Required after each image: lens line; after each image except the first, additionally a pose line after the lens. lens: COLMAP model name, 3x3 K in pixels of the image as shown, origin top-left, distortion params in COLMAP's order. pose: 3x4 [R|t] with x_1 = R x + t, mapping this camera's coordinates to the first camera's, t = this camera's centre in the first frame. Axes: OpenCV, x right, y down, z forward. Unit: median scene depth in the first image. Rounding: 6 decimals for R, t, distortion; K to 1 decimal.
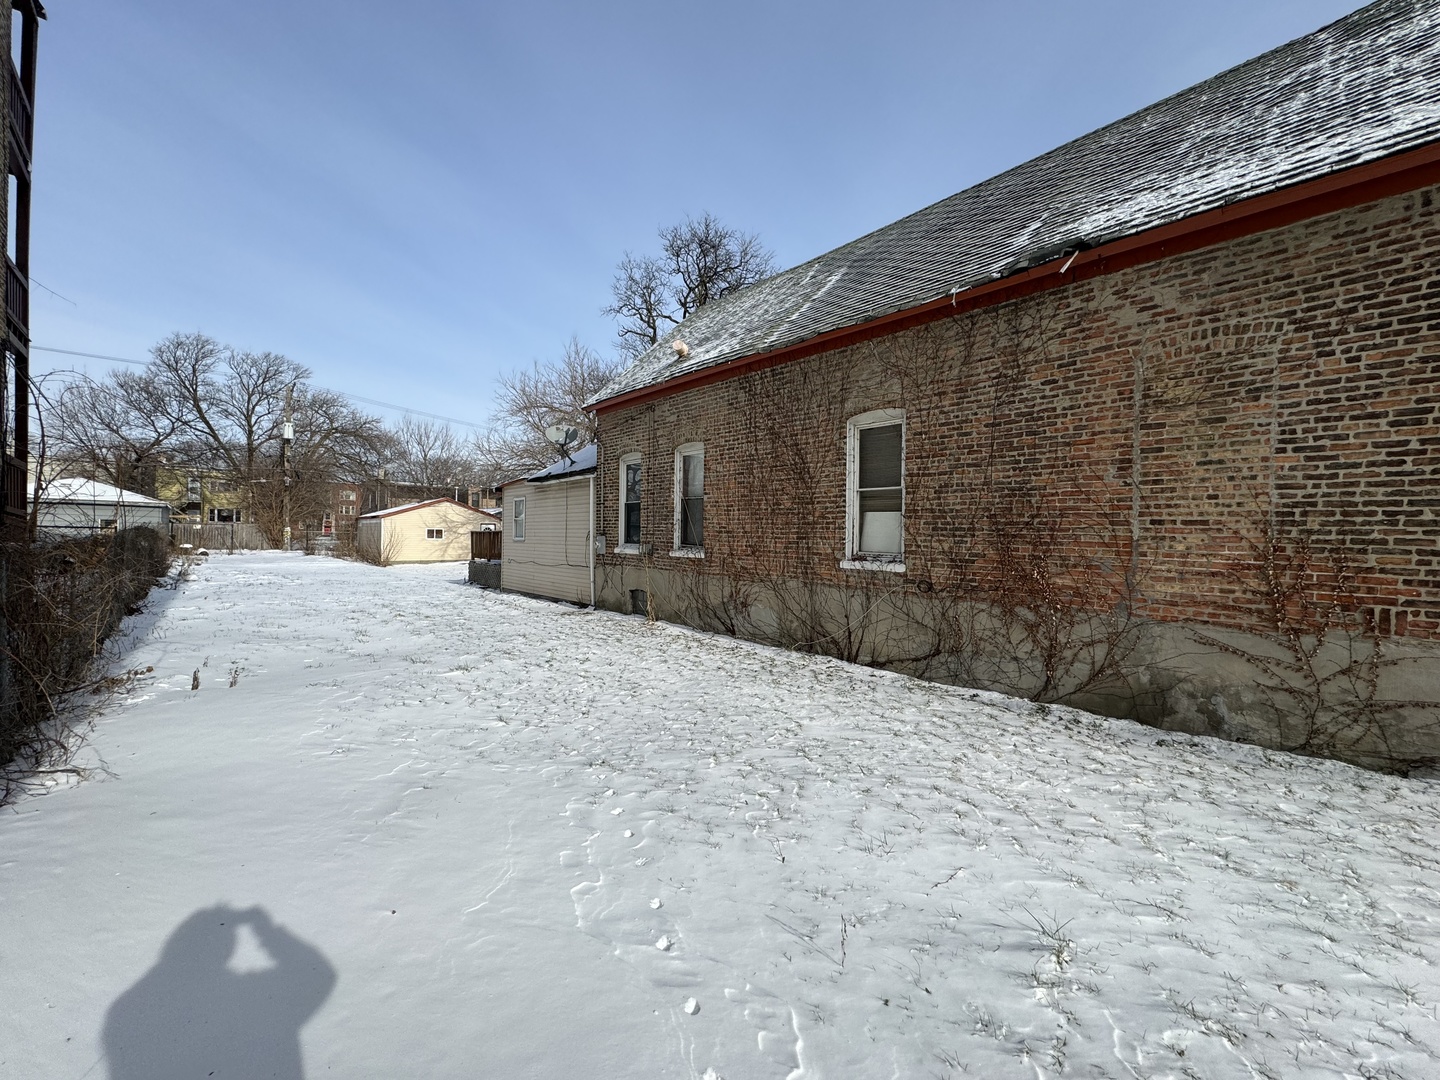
lens RADIAL K [[569.6, 0, 720.0], [0, 569.6, 540.0], [0, 0, 1]] dist [-0.001484, 0.000343]
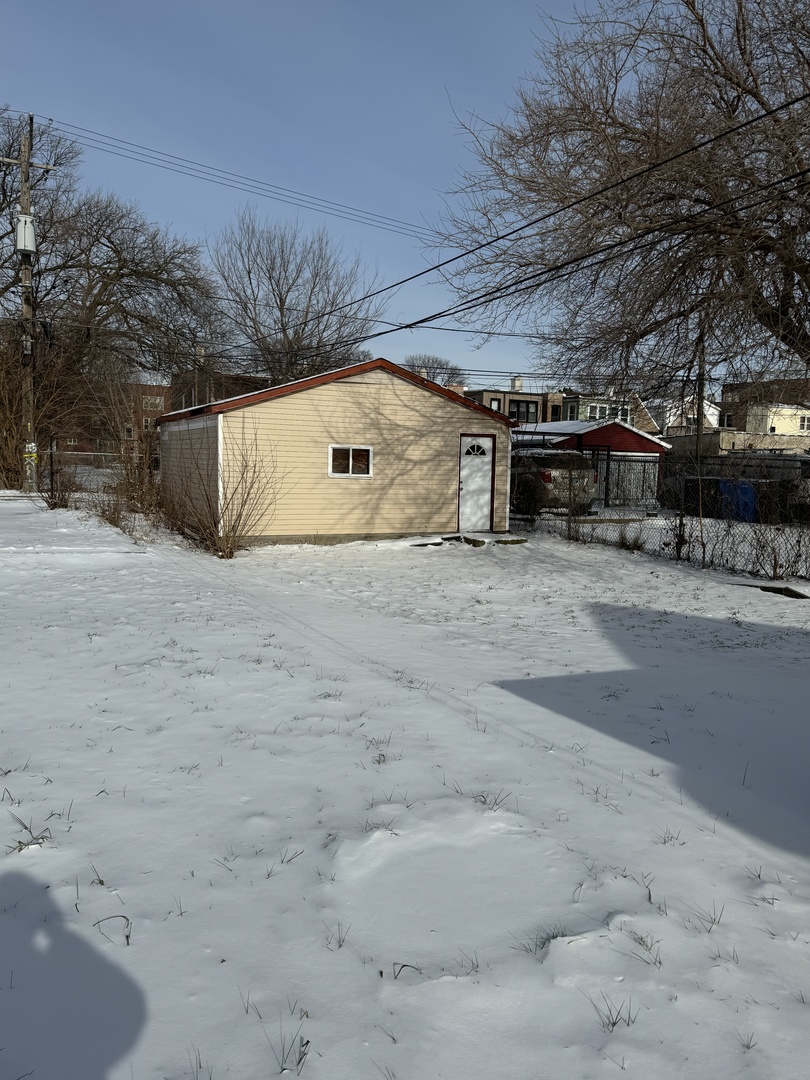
lens RADIAL K [[817.7, 0, 405.0], [0, 817.7, 540.0], [0, 0, 1]] dist [0.001536, 0.000544]
pose [[0.959991, 0.027743, -0.278653, -1.805486], [-0.004909, 0.996595, 0.082311, -0.021072], [0.279988, -0.077650, 0.956858, 2.874189]]
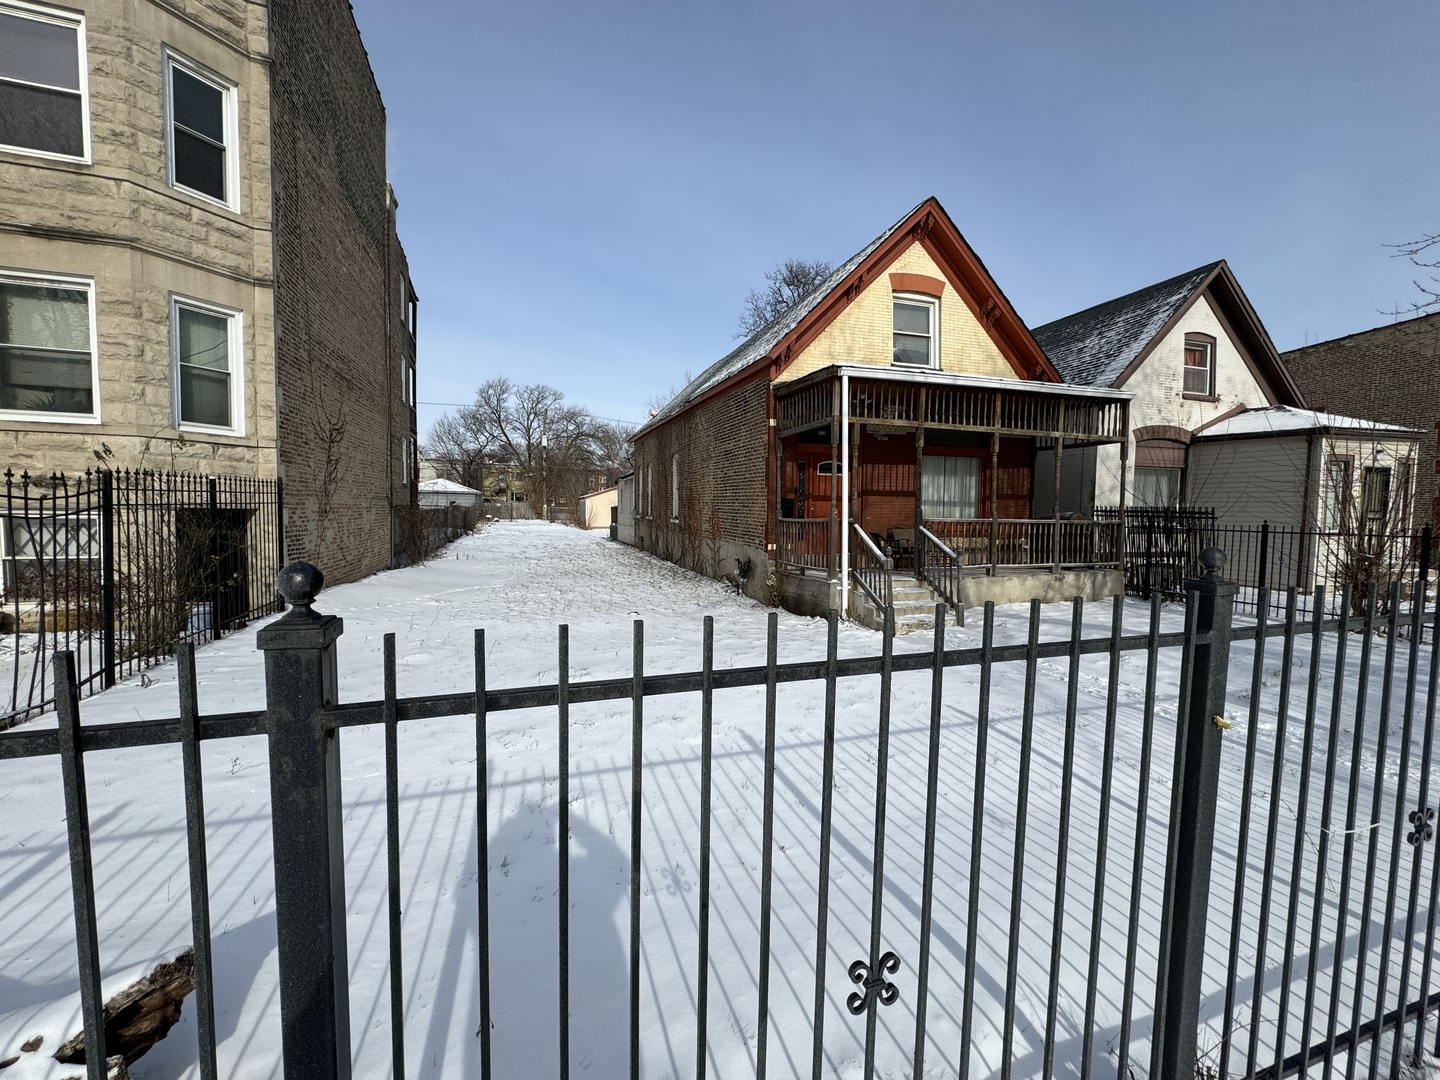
lens RADIAL K [[569.6, 0, 720.0], [0, 569.6, 540.0], [0, 0, 1]] dist [-0.001484, 0.000343]
pose [[0.918954, 0.020213, -0.393847, 1.732448], [-0.003523, 0.999067, 0.043053, 0.024291], [0.394350, -0.038177, 0.918167, -1.364540]]
